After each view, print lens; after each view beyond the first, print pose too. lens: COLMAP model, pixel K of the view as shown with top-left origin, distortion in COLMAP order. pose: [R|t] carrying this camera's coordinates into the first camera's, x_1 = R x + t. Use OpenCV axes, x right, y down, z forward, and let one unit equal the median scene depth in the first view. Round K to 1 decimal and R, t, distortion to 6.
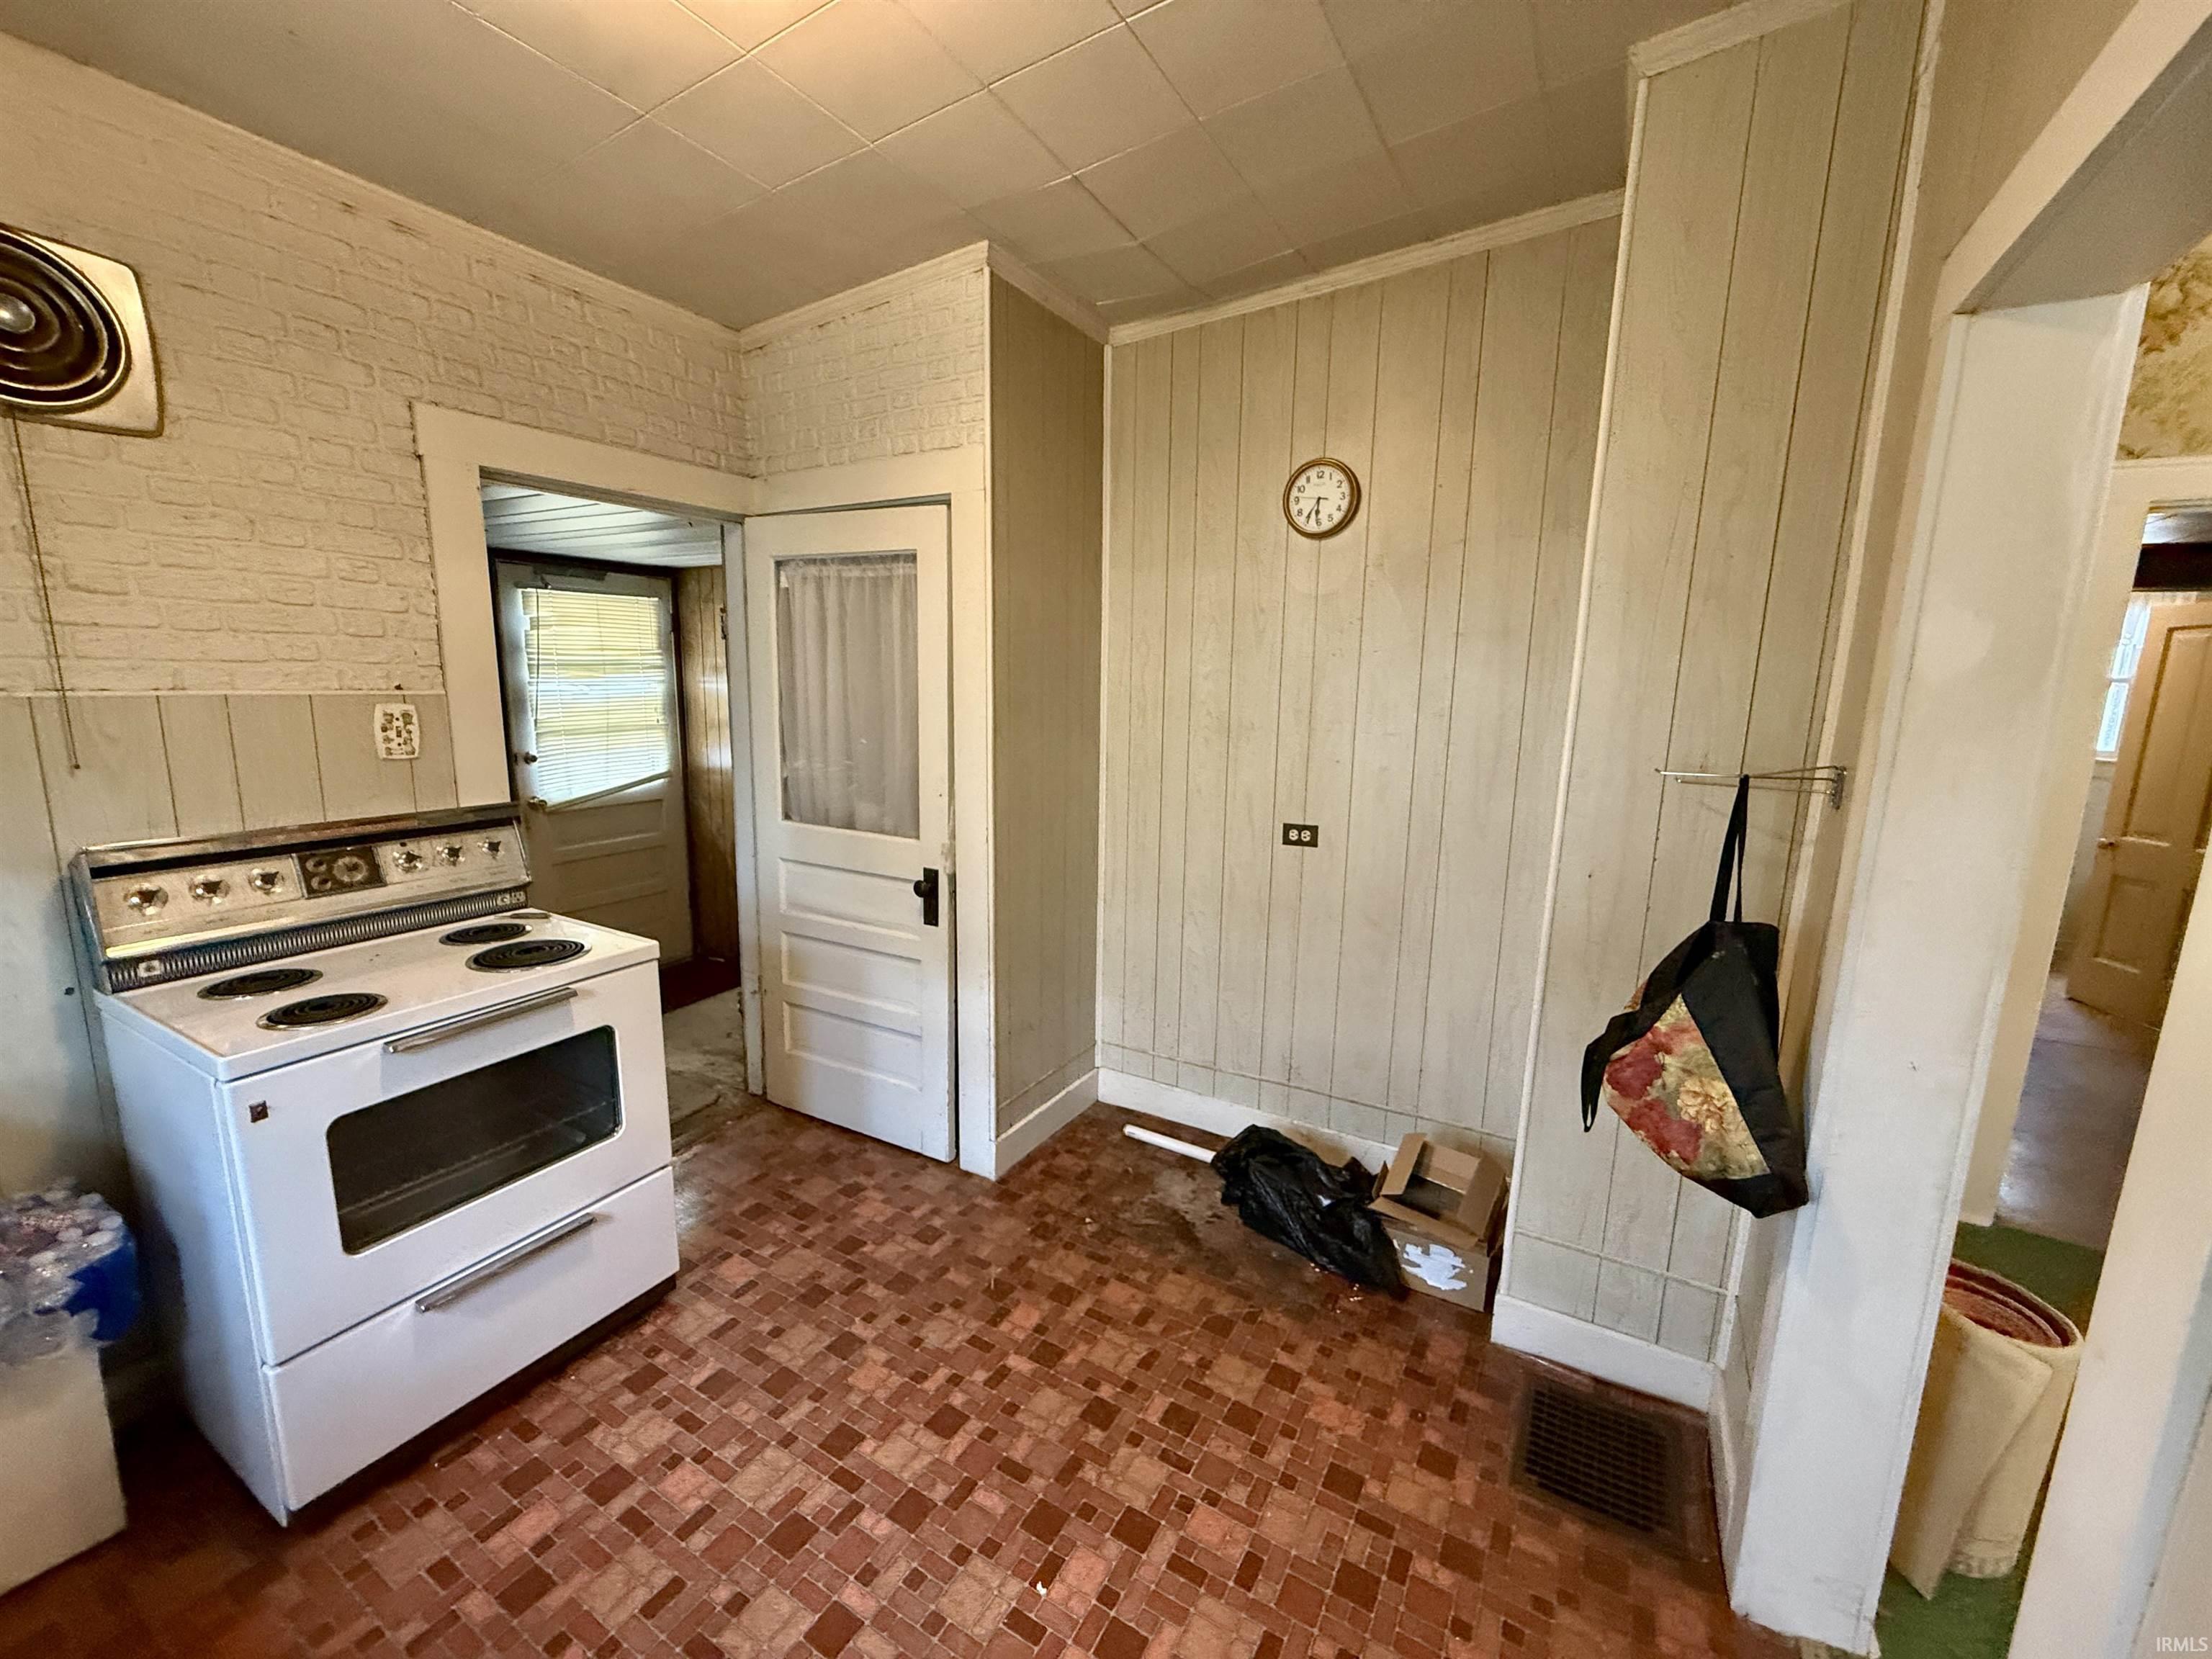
lens RADIAL K [[877.9, 0, 1105.3], [0, 877.9, 830.3], [0, 0, 1]] dist [-0.000056, -0.000297]
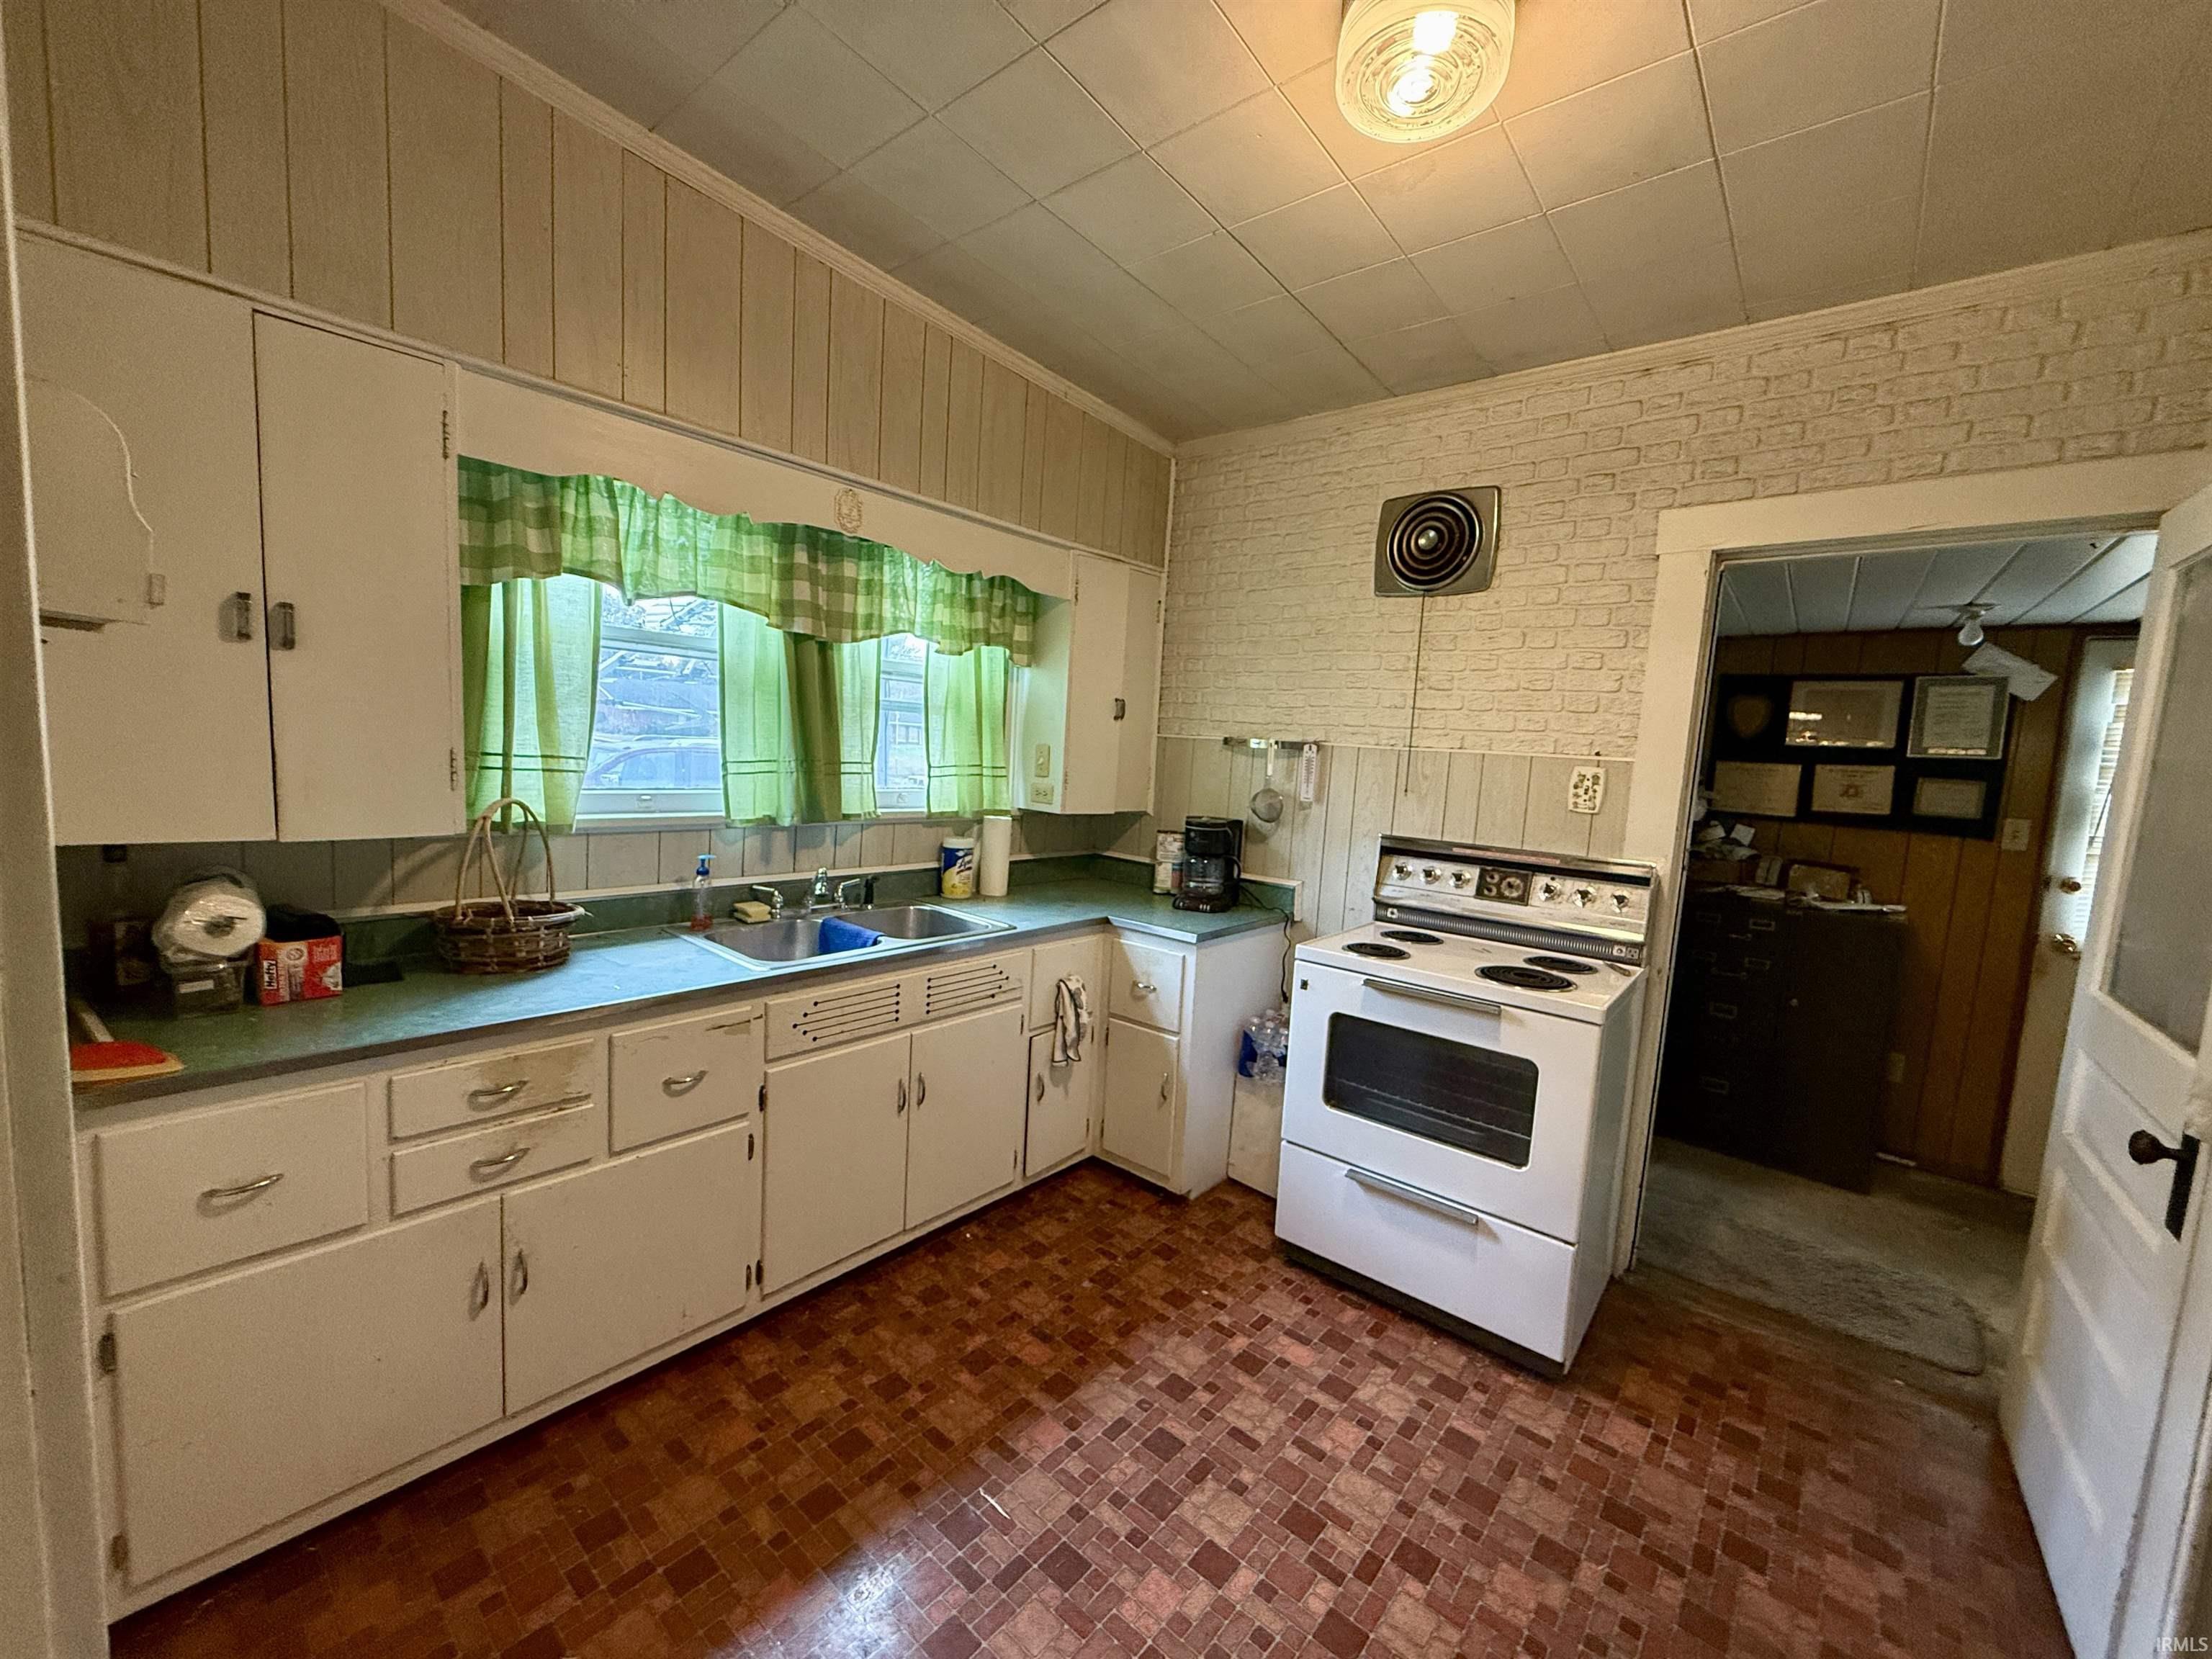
lens RADIAL K [[877.9, 0, 1101.2], [0, 877.9, 831.9], [0, 0, 1]] dist [-0.000056, -0.000297]
pose [[-0.175310, 0.074478, -0.981692, 0.572643], [-0.226259, 0.967397, 0.113798, -0.049682], [0.958161, 0.242067, -0.152743, 0.645236]]
